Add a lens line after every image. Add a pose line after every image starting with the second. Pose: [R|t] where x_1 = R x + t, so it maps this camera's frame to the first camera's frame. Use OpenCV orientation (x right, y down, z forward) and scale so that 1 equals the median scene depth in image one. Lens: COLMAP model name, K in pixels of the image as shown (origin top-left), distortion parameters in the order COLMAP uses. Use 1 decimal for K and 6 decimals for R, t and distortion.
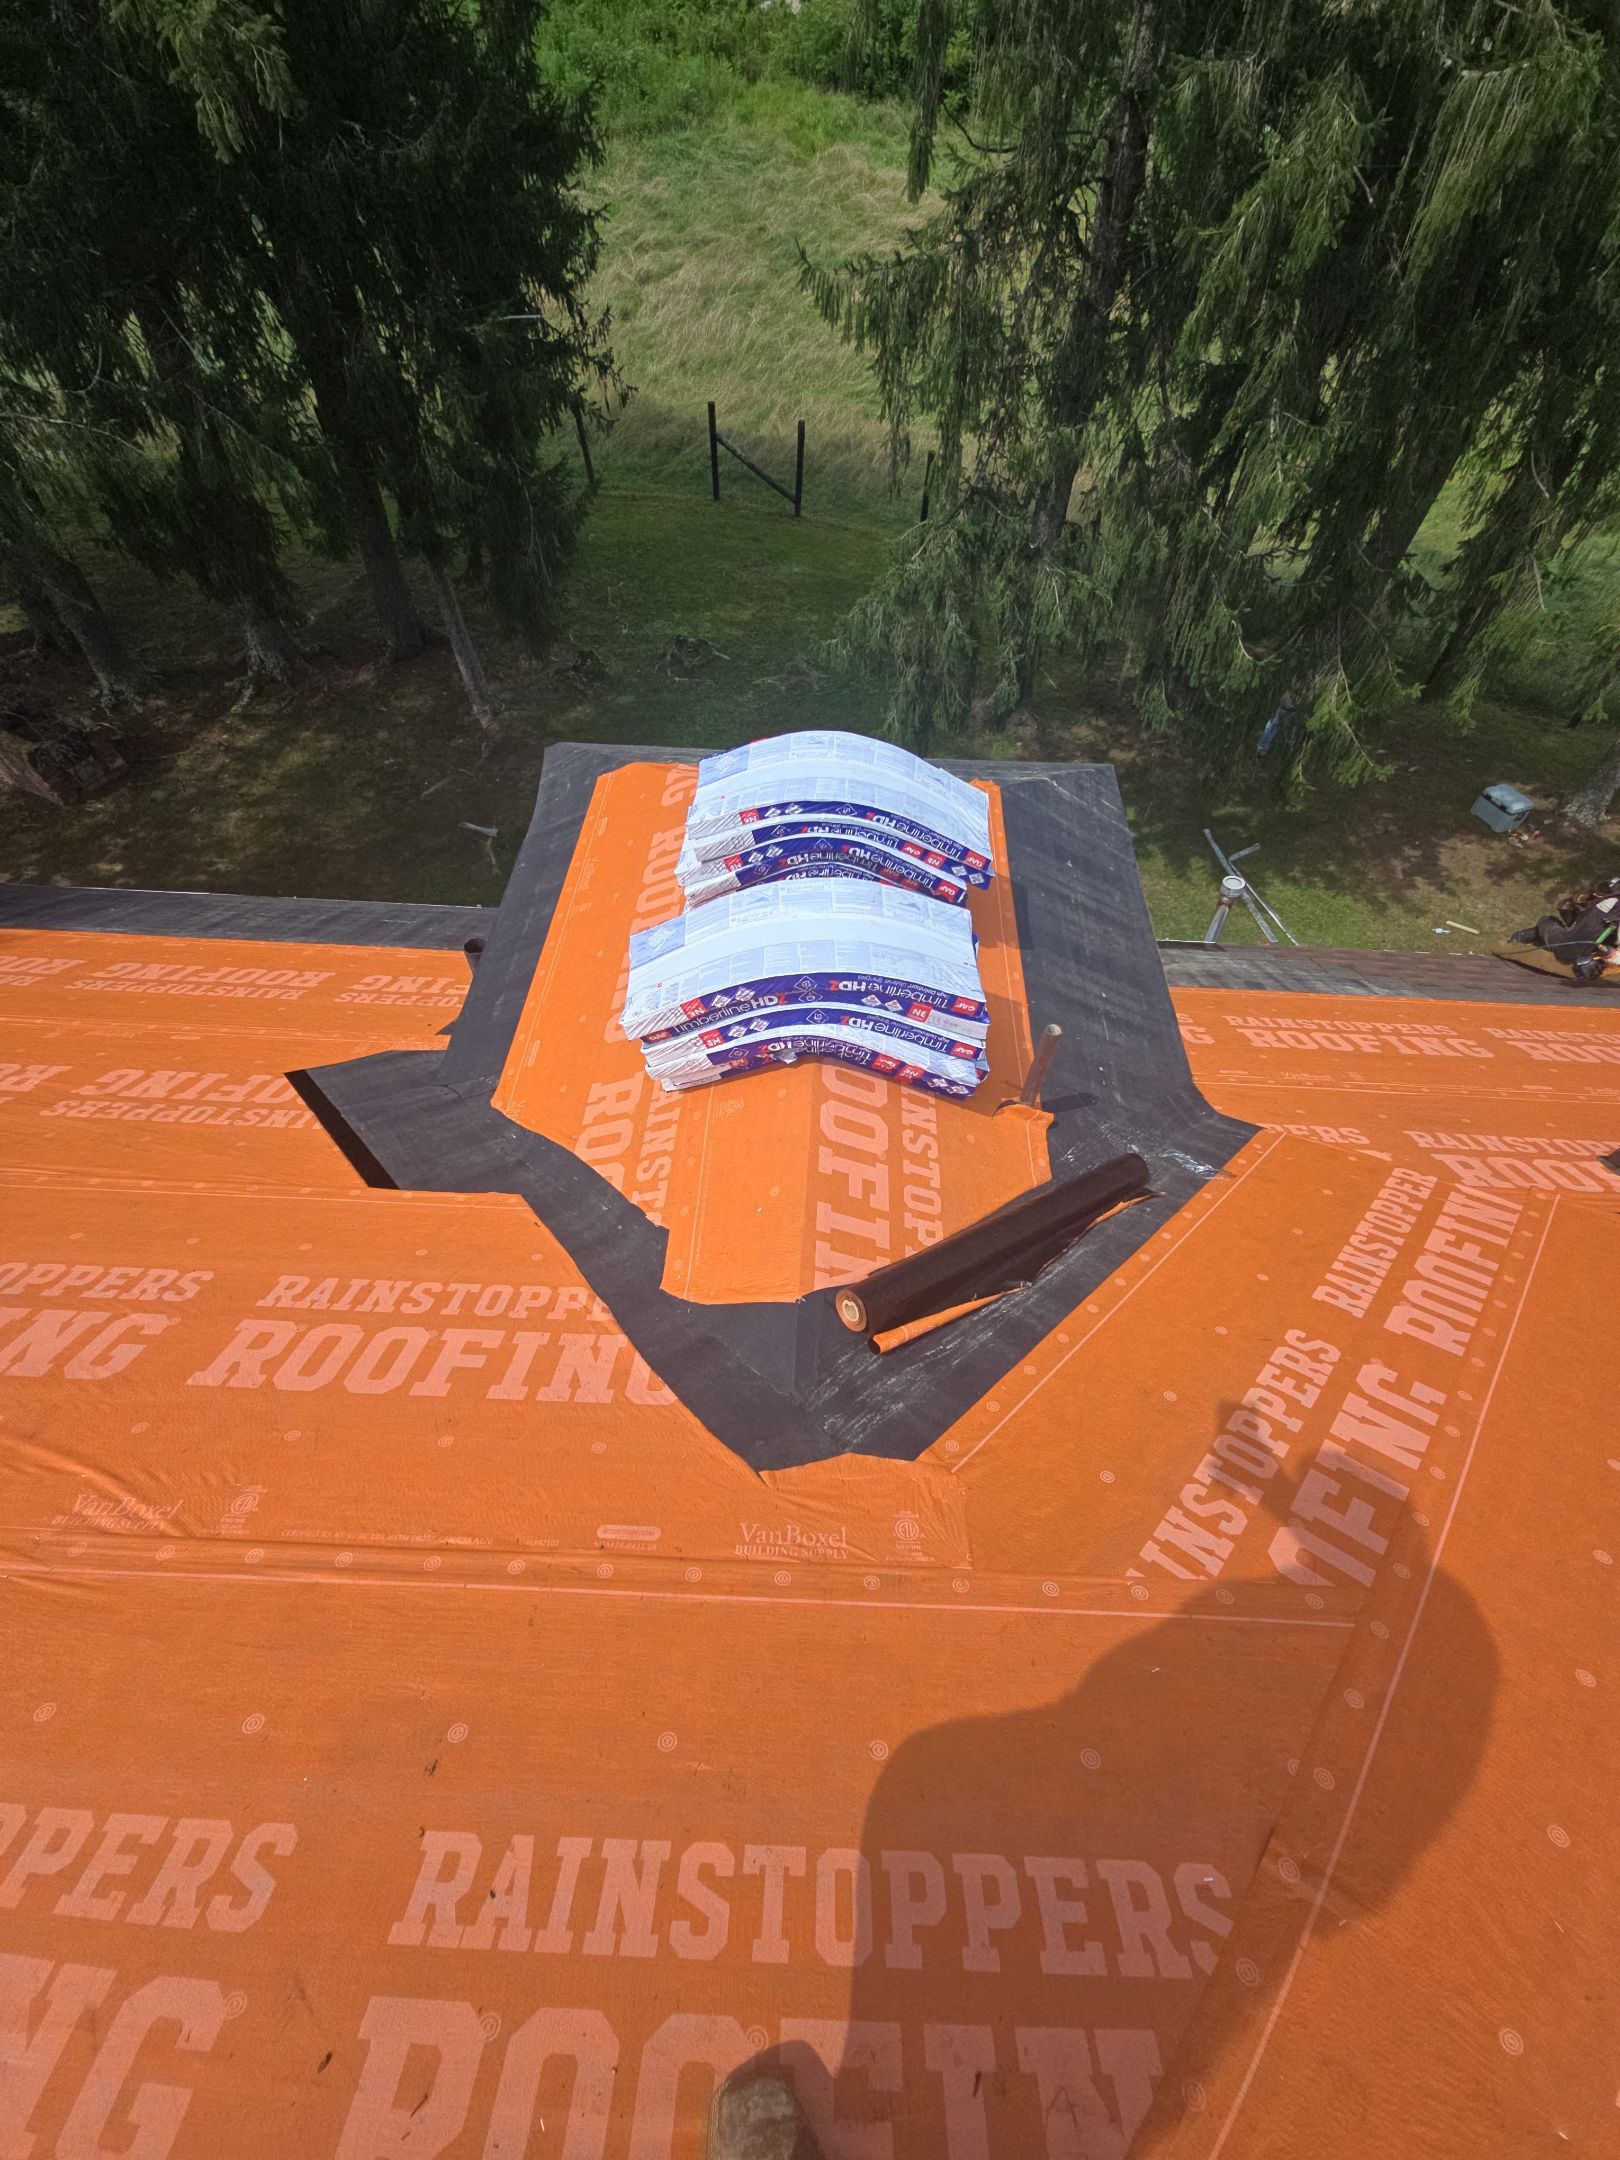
lens RADIAL K [[879.9, 0, 810.5], [0, 879.9, 1080.1], [0, 0, 1]] dist [0.015410, -0.008036]
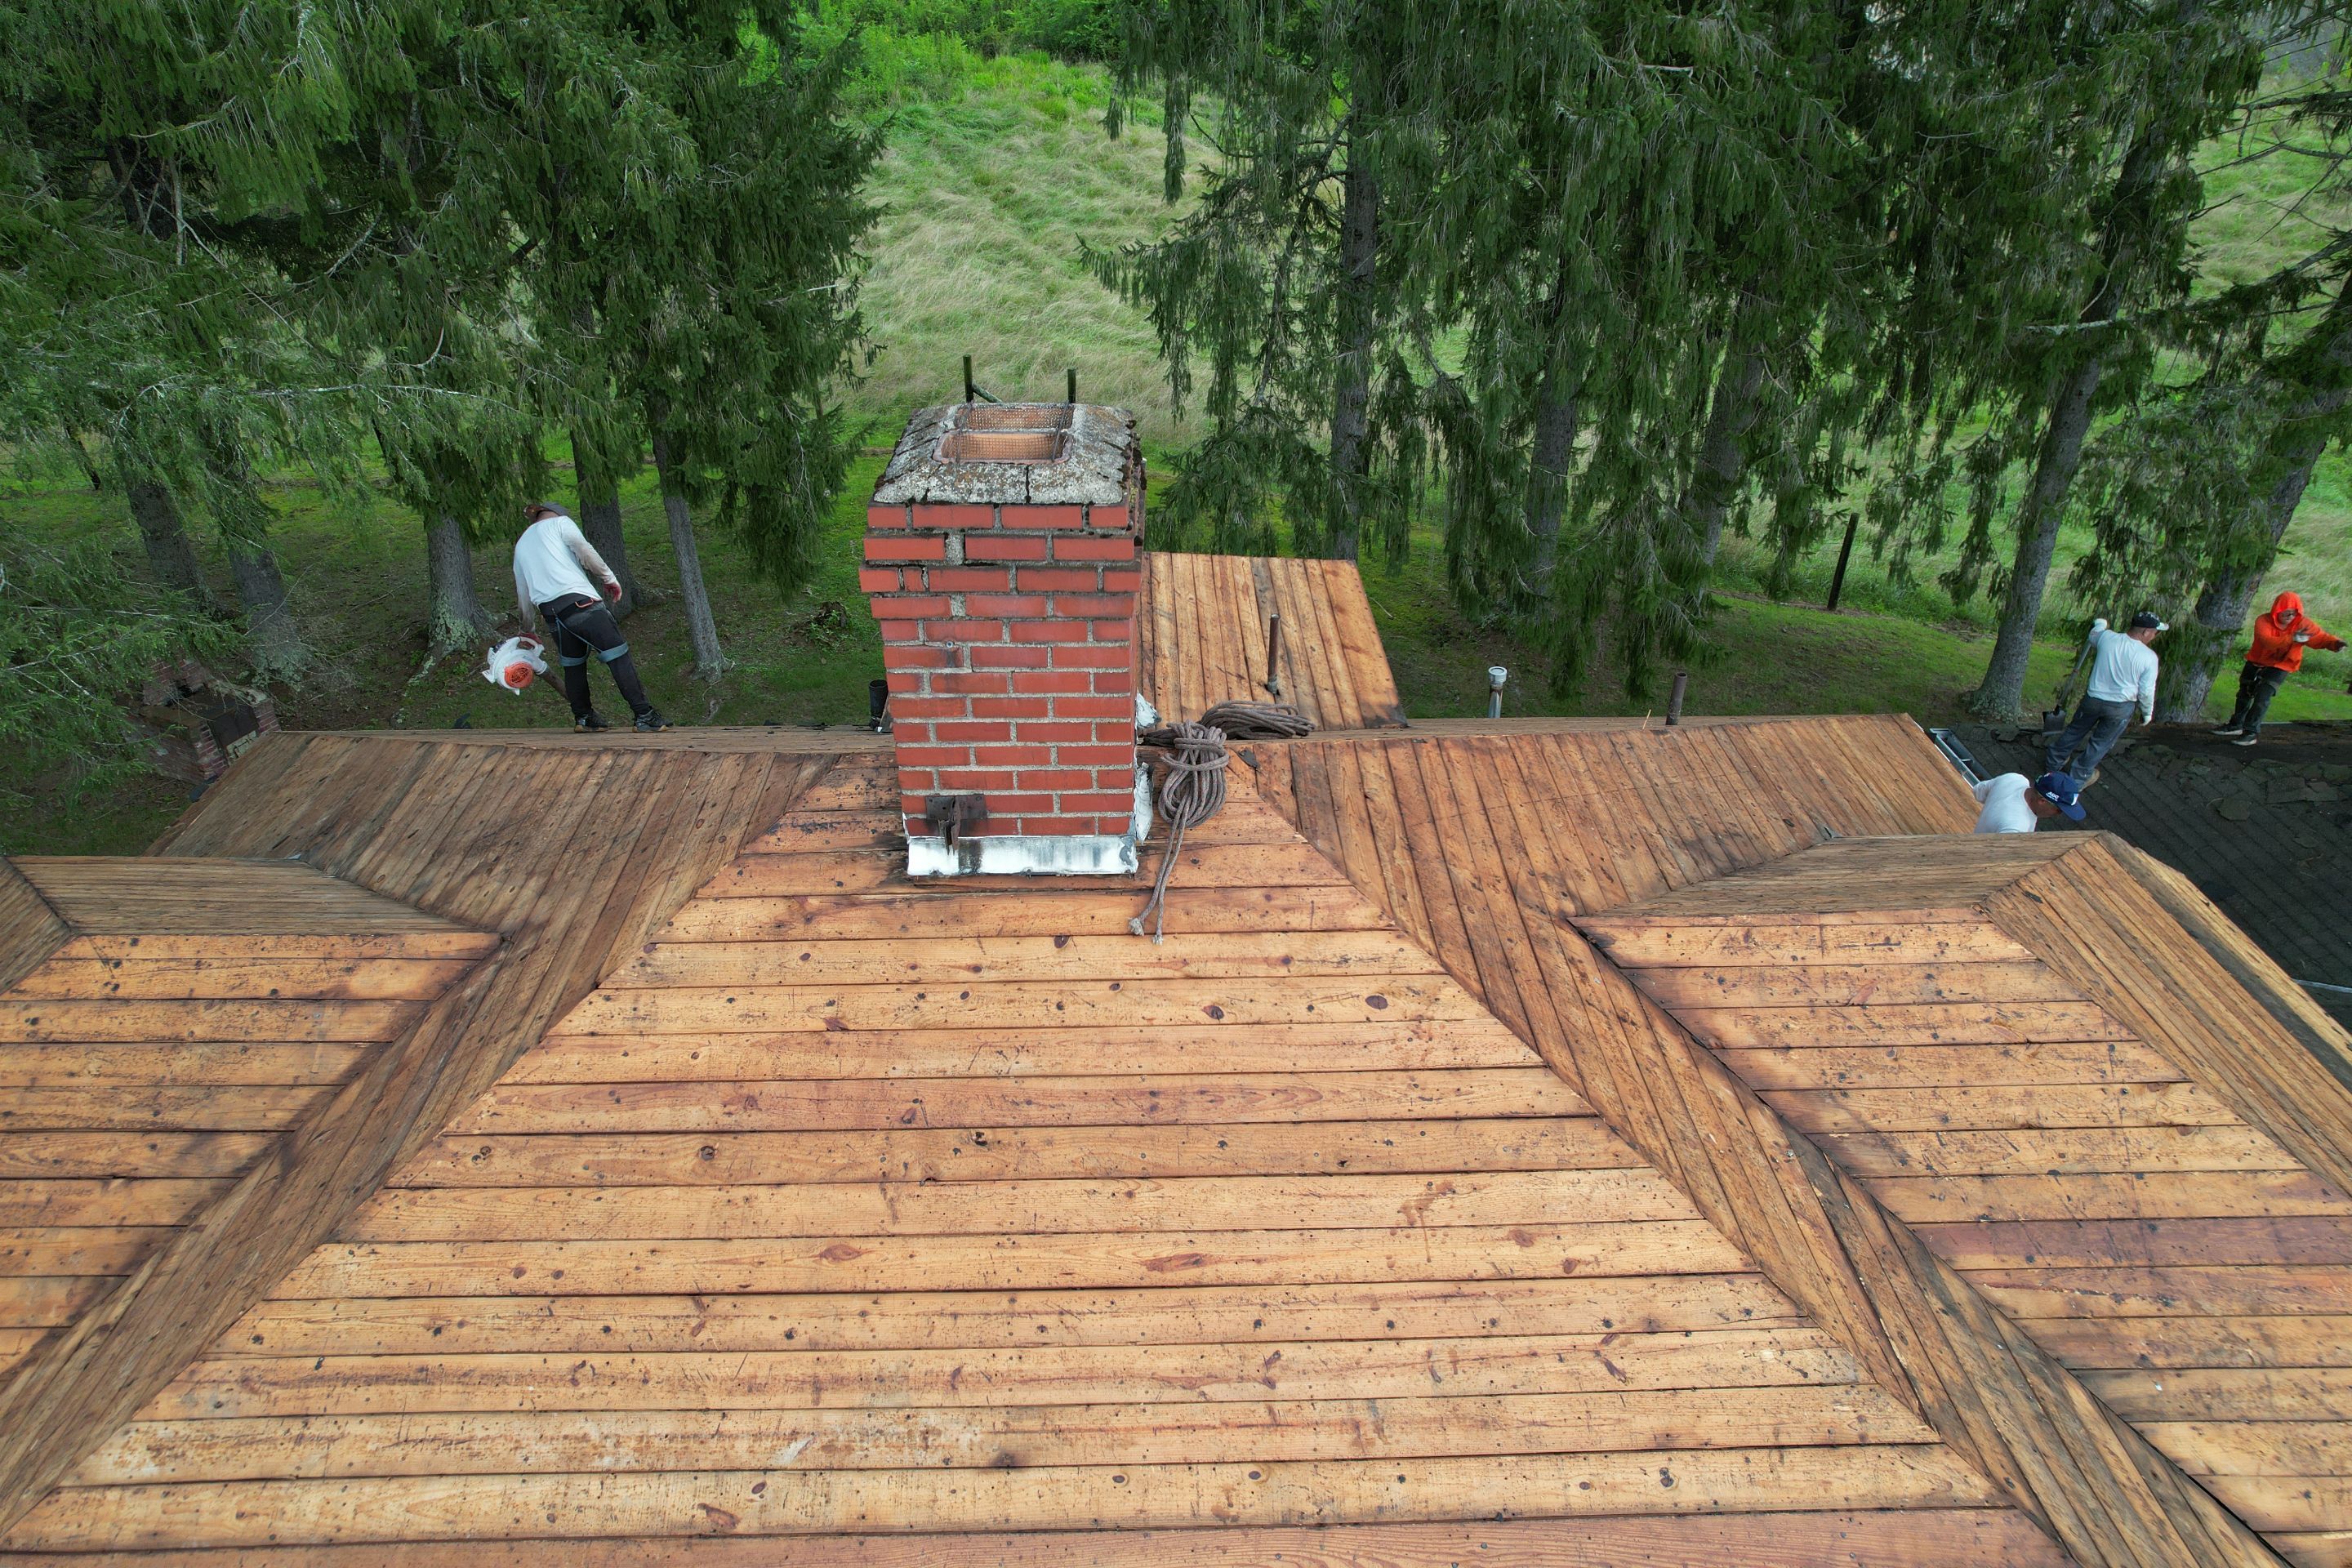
lens RADIAL K [[1516.0, 0, 1165.8], [0, 1516.0, 783.1], [0, 0, 1]] dist [-0.052514, 0.034225]
pose [[0.997228, -0.053815, 0.051388, -0.032569], [0.068961, 0.927812, -0.366618, 0.378923], [-0.027949, 0.369145, 0.928951, -0.477318]]
